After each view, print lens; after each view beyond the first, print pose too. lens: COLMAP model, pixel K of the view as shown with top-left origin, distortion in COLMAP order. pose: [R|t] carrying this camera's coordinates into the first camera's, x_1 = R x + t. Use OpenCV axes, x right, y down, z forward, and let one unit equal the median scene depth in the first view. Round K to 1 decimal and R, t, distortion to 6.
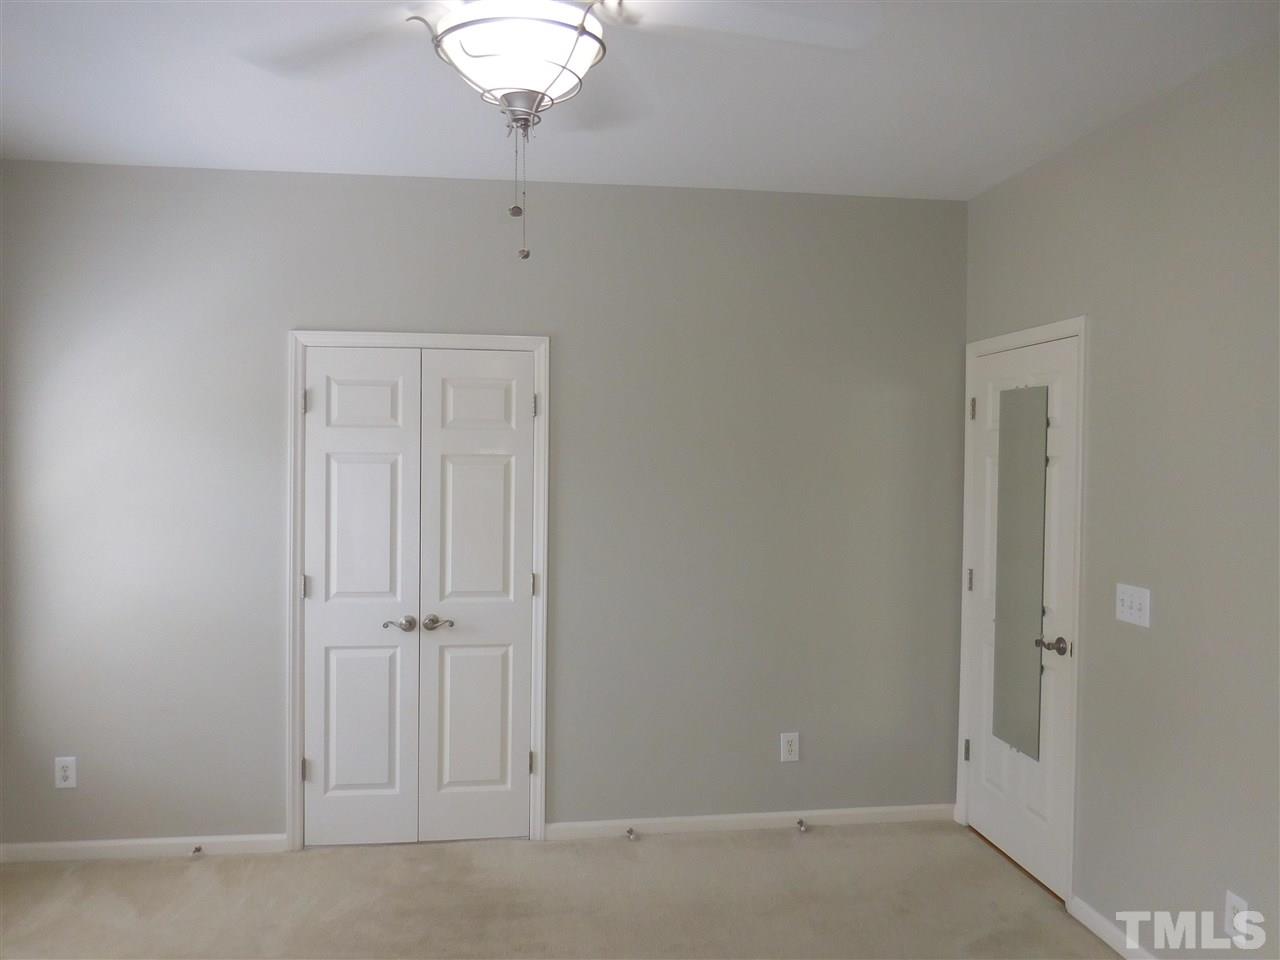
lens RADIAL K [[970.3, 0, 646.1], [0, 970.3, 479.6], [0, 0, 1]] dist [-0.010278, 0.004354]
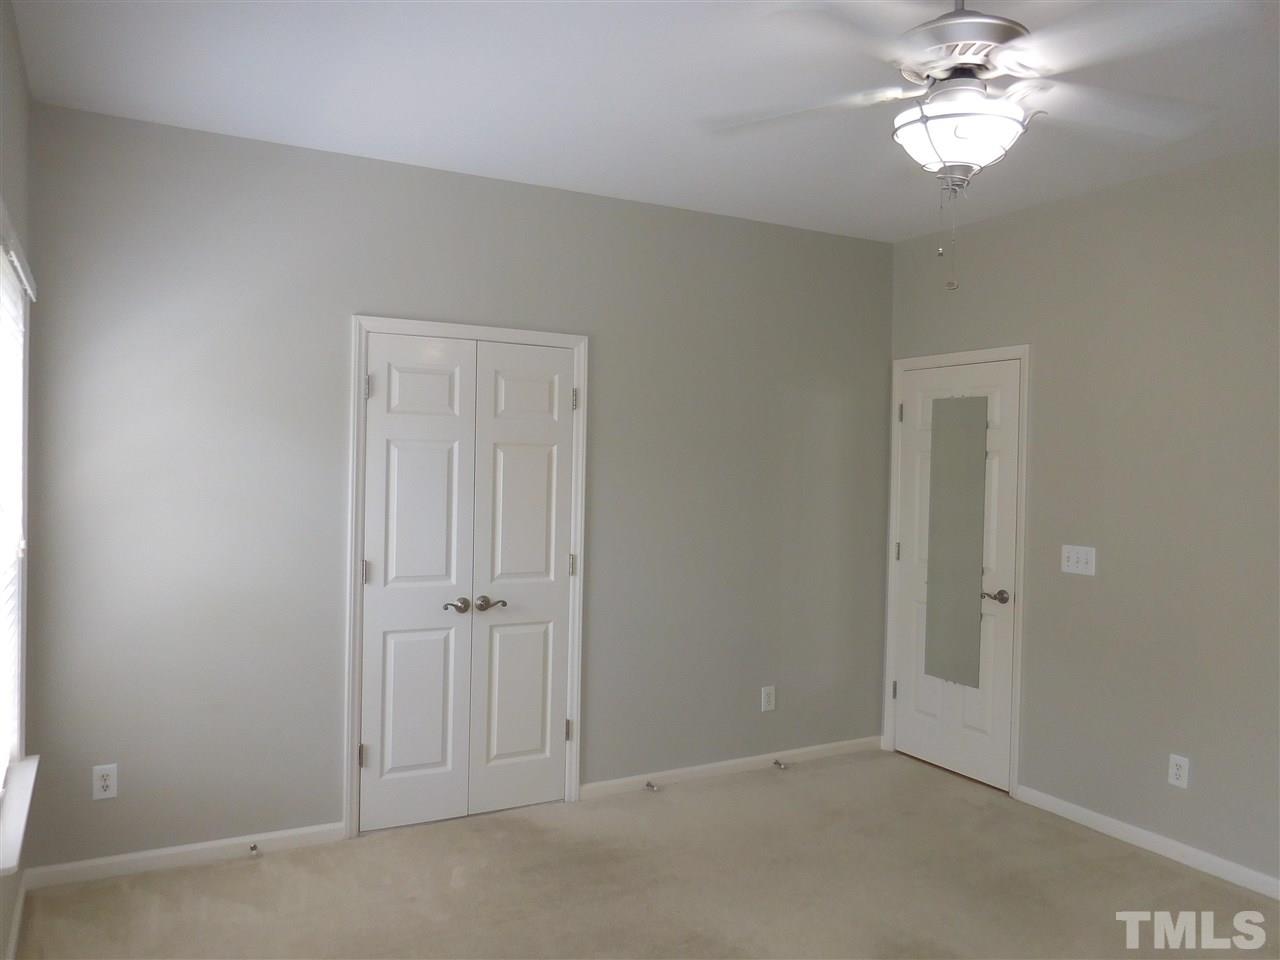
lens RADIAL K [[970.3, 0, 647.6], [0, 970.3, 482.8], [0, 0, 1]] dist [-0.010278, 0.004354]
pose [[0.933610, 0.001512, 0.358289, -0.437017], [-0.001690, 0.999999, 0.000185, 0.017274], [-0.358288, -0.000778, 0.933611, -0.040415]]
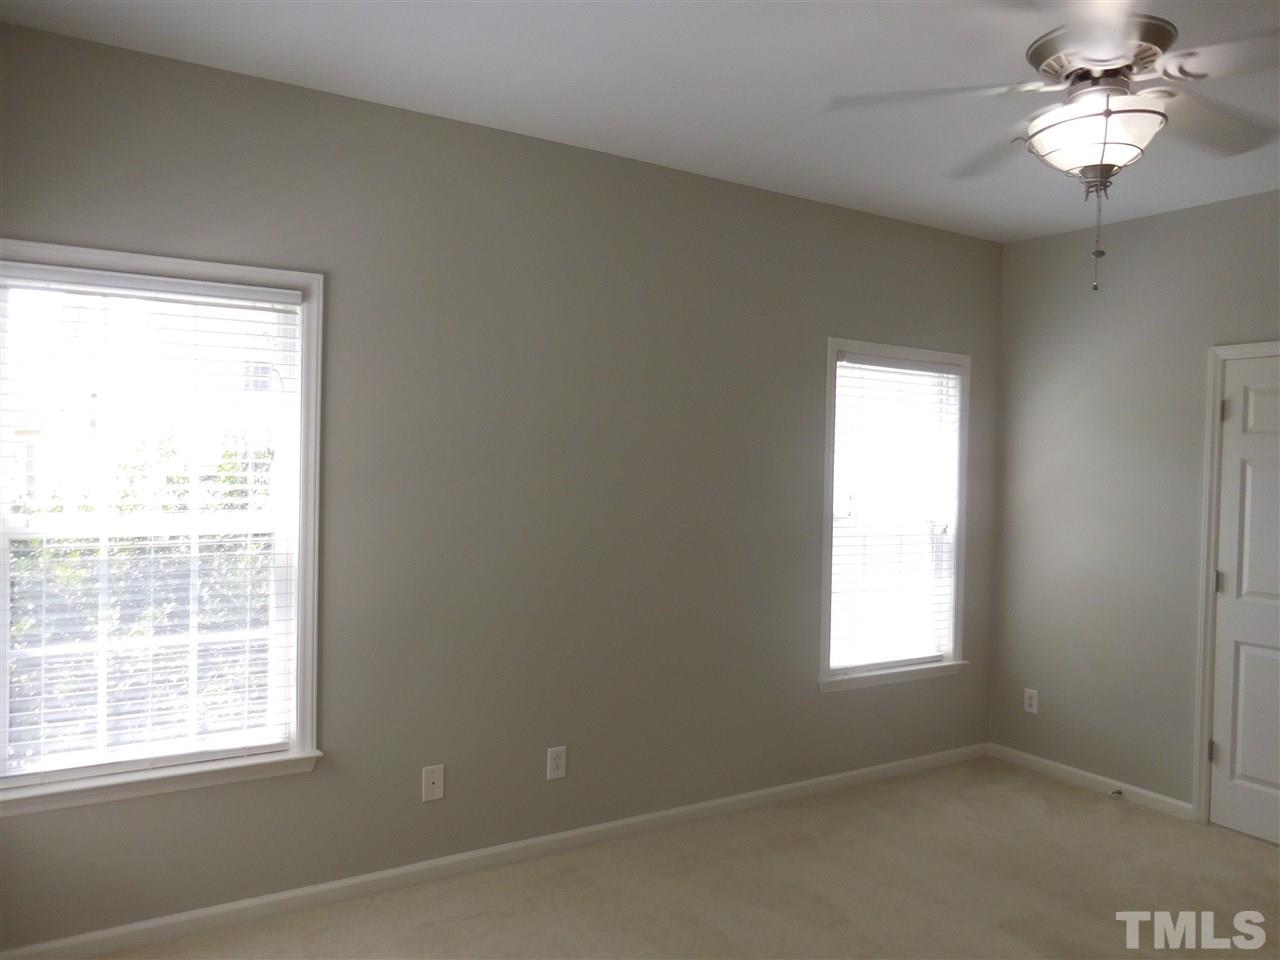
lens RADIAL K [[970.3, 0, 635.9], [0, 970.3, 471.8], [0, 0, 1]] dist [-0.010278, 0.004354]
pose [[0.419094, 0.013976, -0.907835, 0.354649], [-0.038997, 0.999236, -0.002619, 0.015536], [0.907105, 0.036500, 0.419319, -0.048640]]
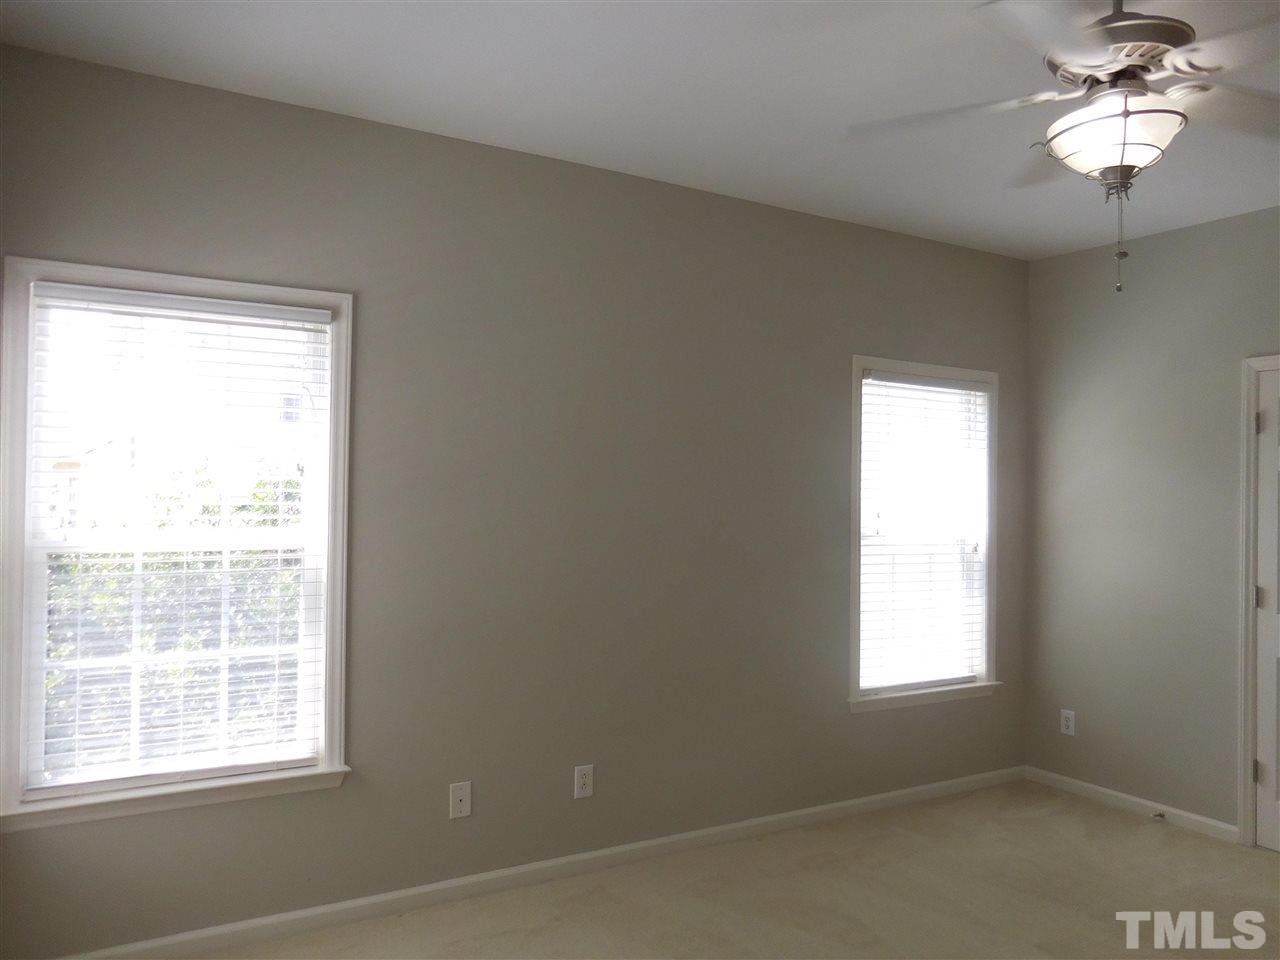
lens RADIAL K [[970.3, 0, 633.6], [0, 970.3, 476.5], [0, 0, 1]] dist [-0.010278, 0.004354]
pose [[0.387131, -0.021680, -0.921770, 0.360455], [-0.031389, 0.998834, -0.036676, 0.039760], [0.921490, 0.043132, 0.385999, -0.042831]]
